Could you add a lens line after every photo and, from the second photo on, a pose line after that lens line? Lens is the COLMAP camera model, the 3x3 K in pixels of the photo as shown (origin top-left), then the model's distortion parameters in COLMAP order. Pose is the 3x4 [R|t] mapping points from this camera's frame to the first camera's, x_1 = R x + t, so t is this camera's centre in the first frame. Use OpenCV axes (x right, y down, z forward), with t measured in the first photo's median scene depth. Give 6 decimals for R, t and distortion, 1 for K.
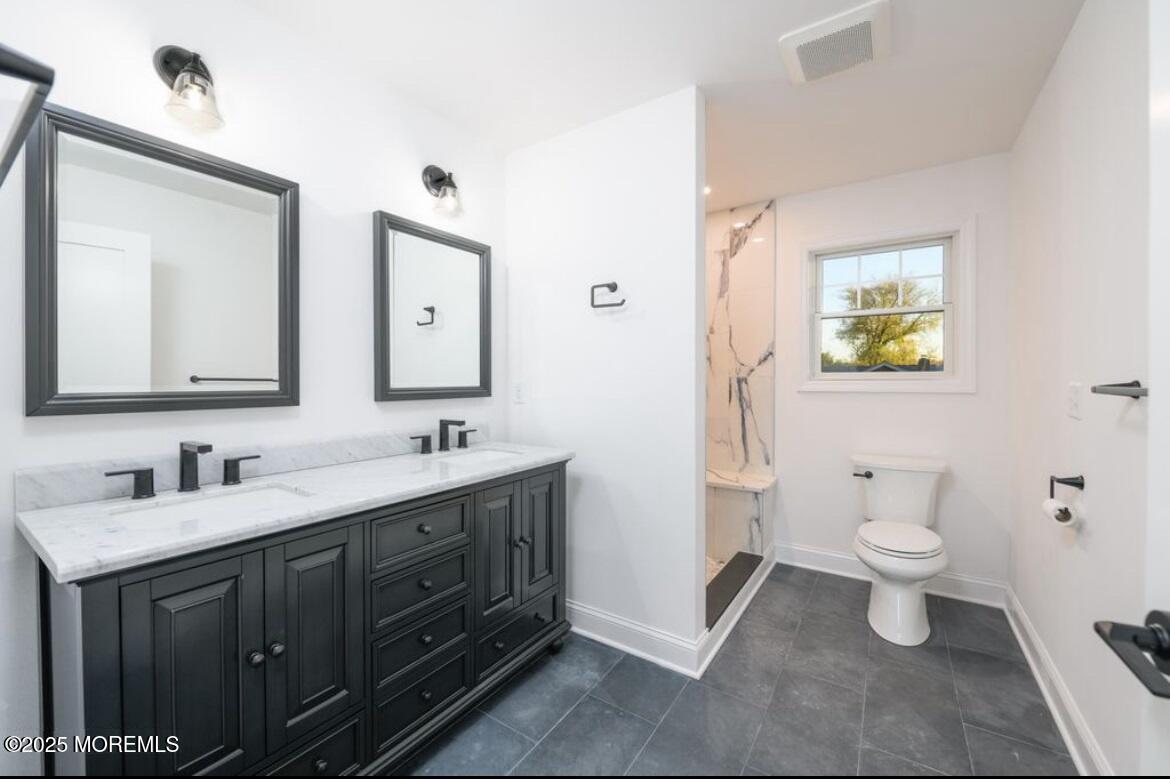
lens RADIAL K [[458.3, 0, 591.6], [0, 458.3, 384.6], [0, 0, 1]] dist [-0.003923, -0.003488]
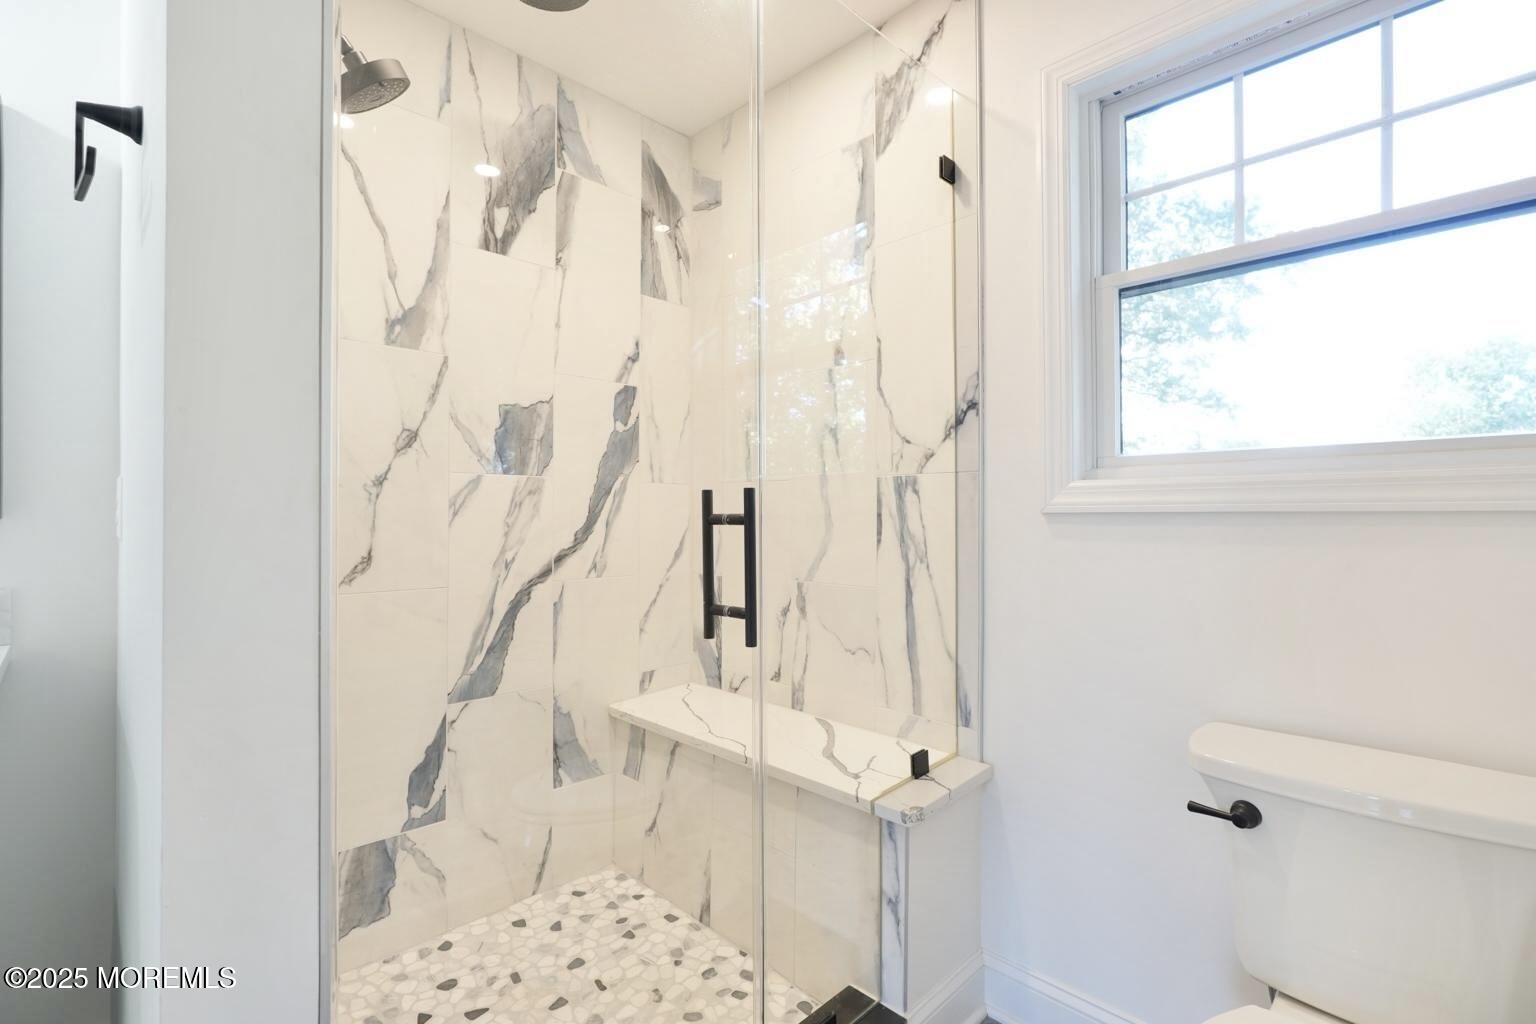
lens RADIAL K [[697.3, 0, 764.8], [0, 697.3, 510.8], [0, 0, 1]] dist [-0.021420, 0.006043]
pose [[0.977837, -0.000799, -0.209367, 0.532216], [-0.002496, 0.999877, -0.015471, 0.031846], [0.209354, 0.015651, 0.977715, 0.695915]]
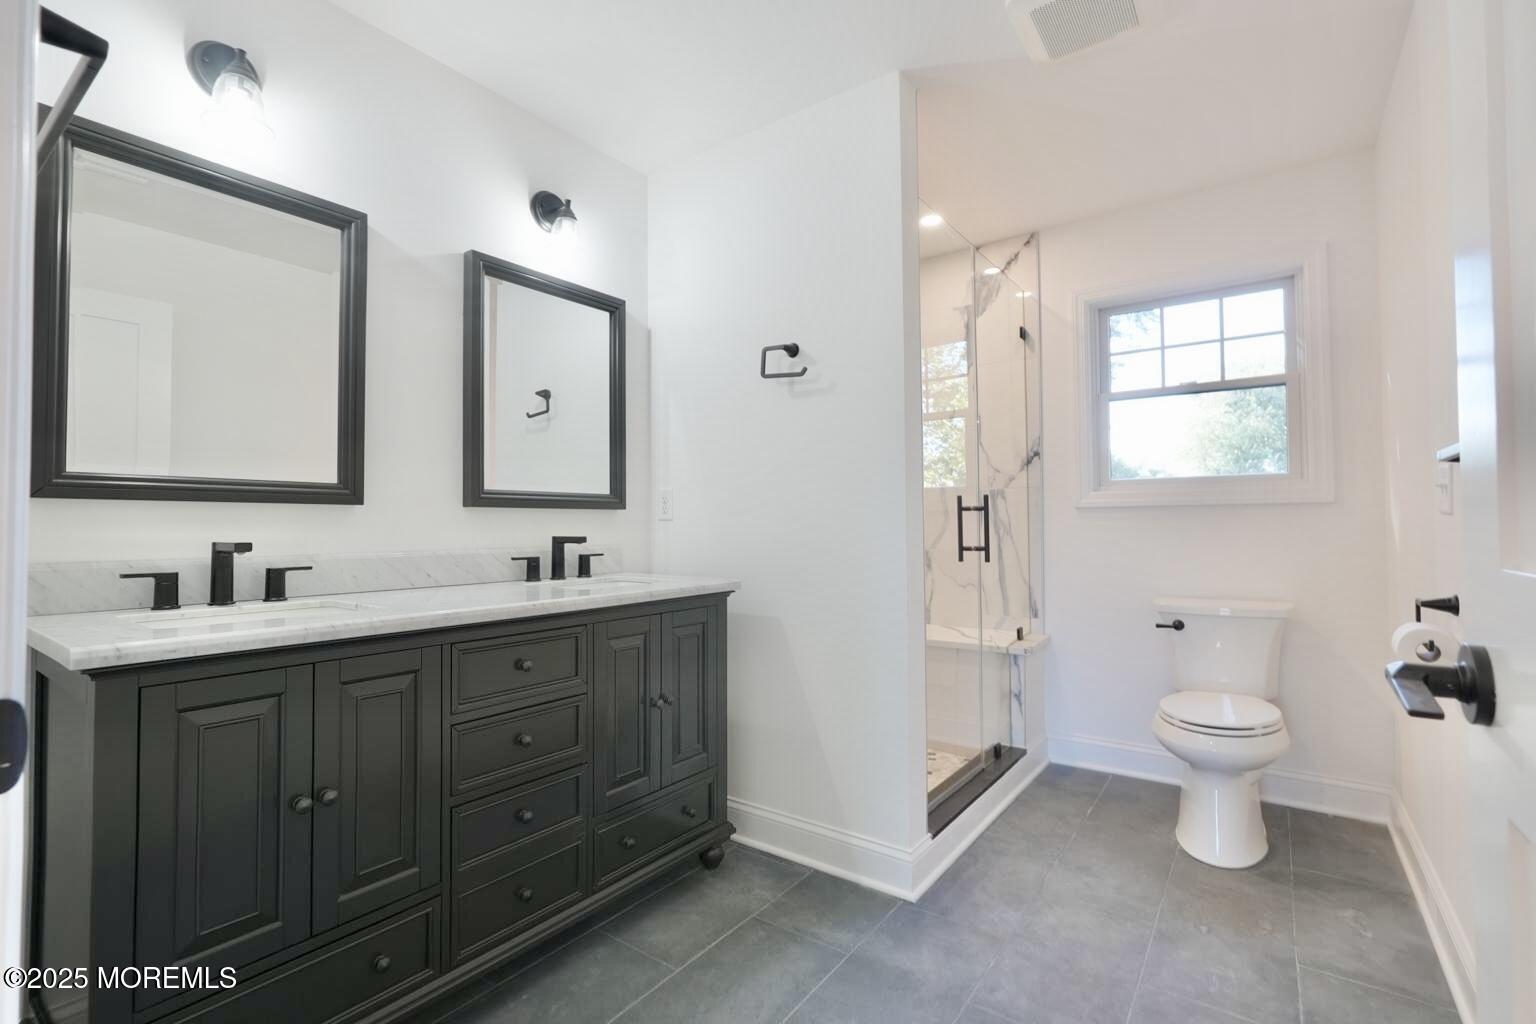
lens RADIAL K [[697.3, 0, 767.1], [0, 697.3, 511.0], [0, 0, 1]] dist [-0.021420, 0.006043]
pose [[0.998770, -0.007009, -0.049087, 0.061018], [0.005393, 0.999442, -0.032978, 0.075859], [0.049291, 0.032673, 0.998250, -0.078806]]
